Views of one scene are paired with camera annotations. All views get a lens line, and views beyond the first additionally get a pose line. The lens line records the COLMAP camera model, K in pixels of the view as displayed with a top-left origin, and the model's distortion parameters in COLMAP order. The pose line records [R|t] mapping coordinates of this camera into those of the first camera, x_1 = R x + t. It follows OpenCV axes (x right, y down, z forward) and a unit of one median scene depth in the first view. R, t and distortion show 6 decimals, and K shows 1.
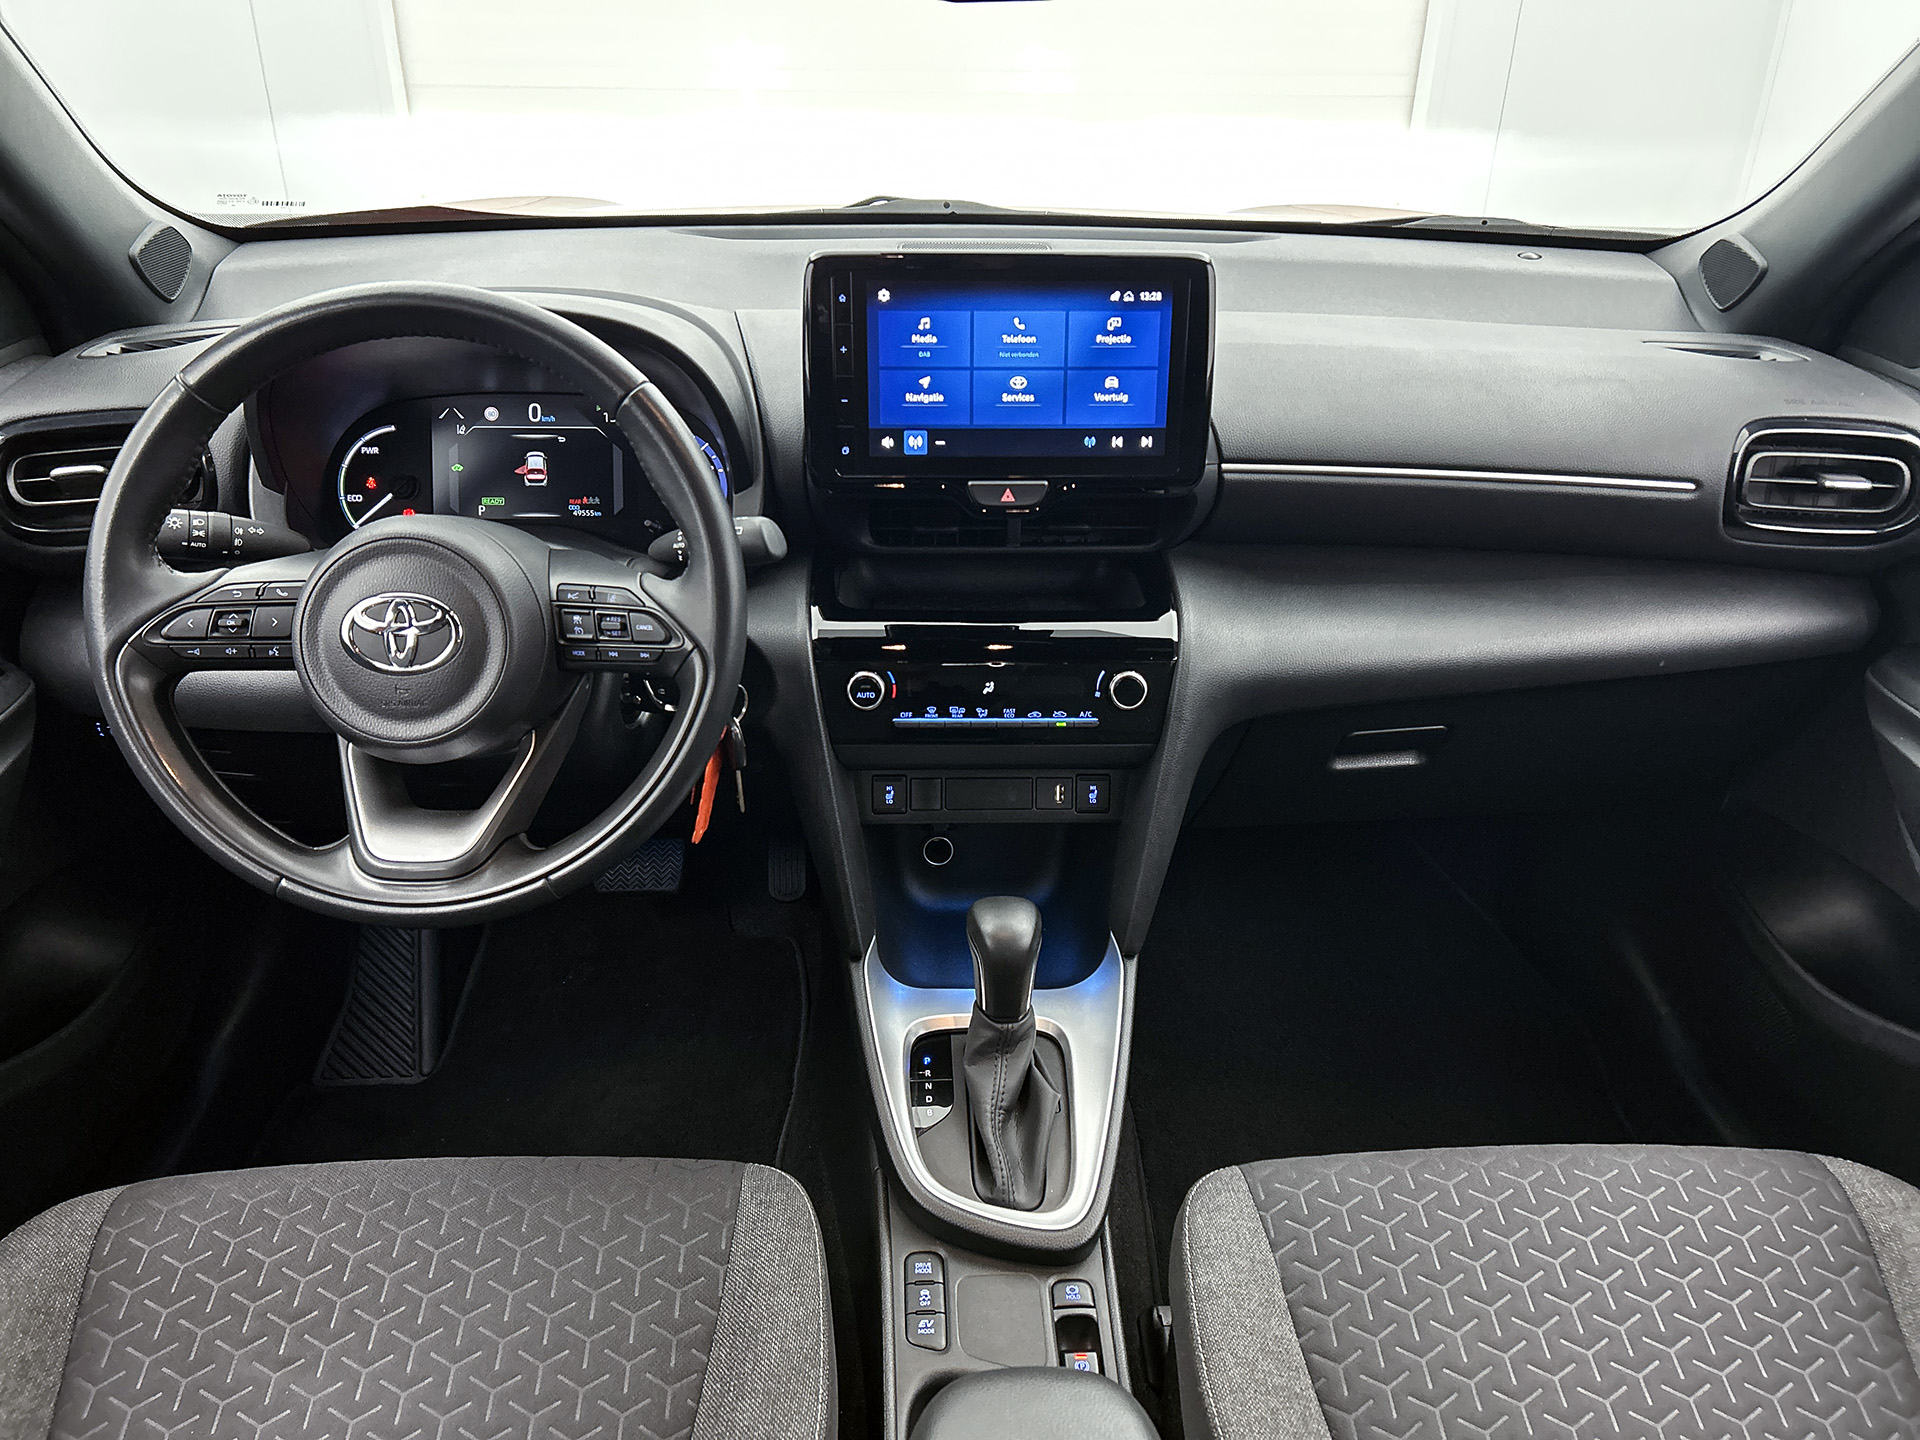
lens RADIAL K [[1462.7, 0, 954.7], [0, 1462.7, 712.9], [0, 0, 1]] dist [0.031441, -0.010958]
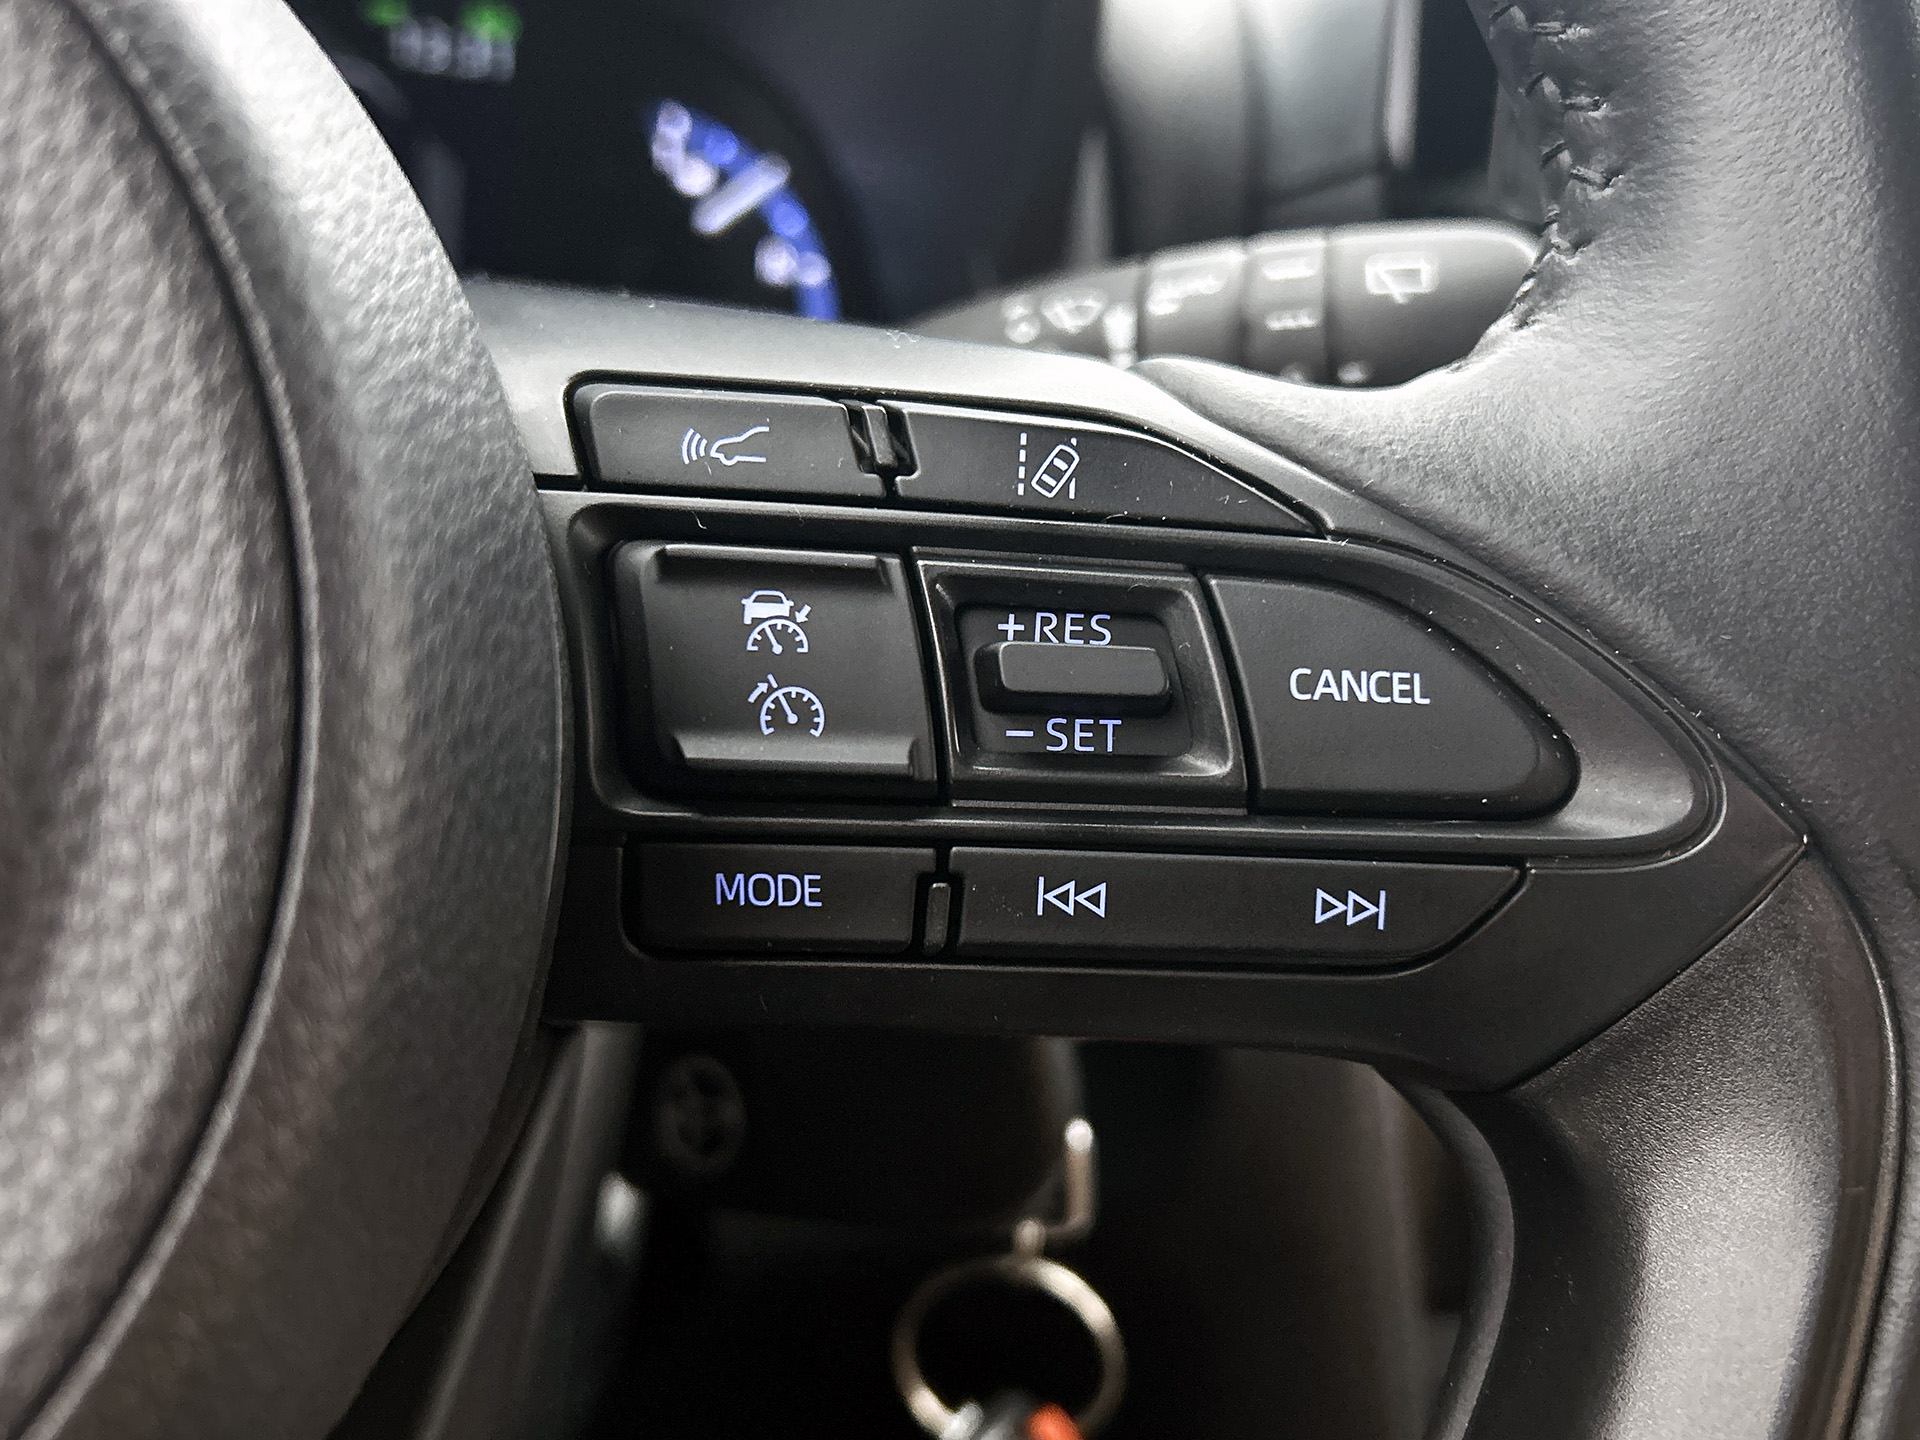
lens RADIAL K [[1798.4, 0, 969.7], [0, 1798.4, 711.4], [0, 0, 1]] dist [0.045068, 0.000000]
pose [[0.960526, 0.041460, 0.275083, -0.248972], [0.003083, 0.987185, -0.159553, -0.027243], [-0.278173, 0.154103, 0.948089, 0.743276]]
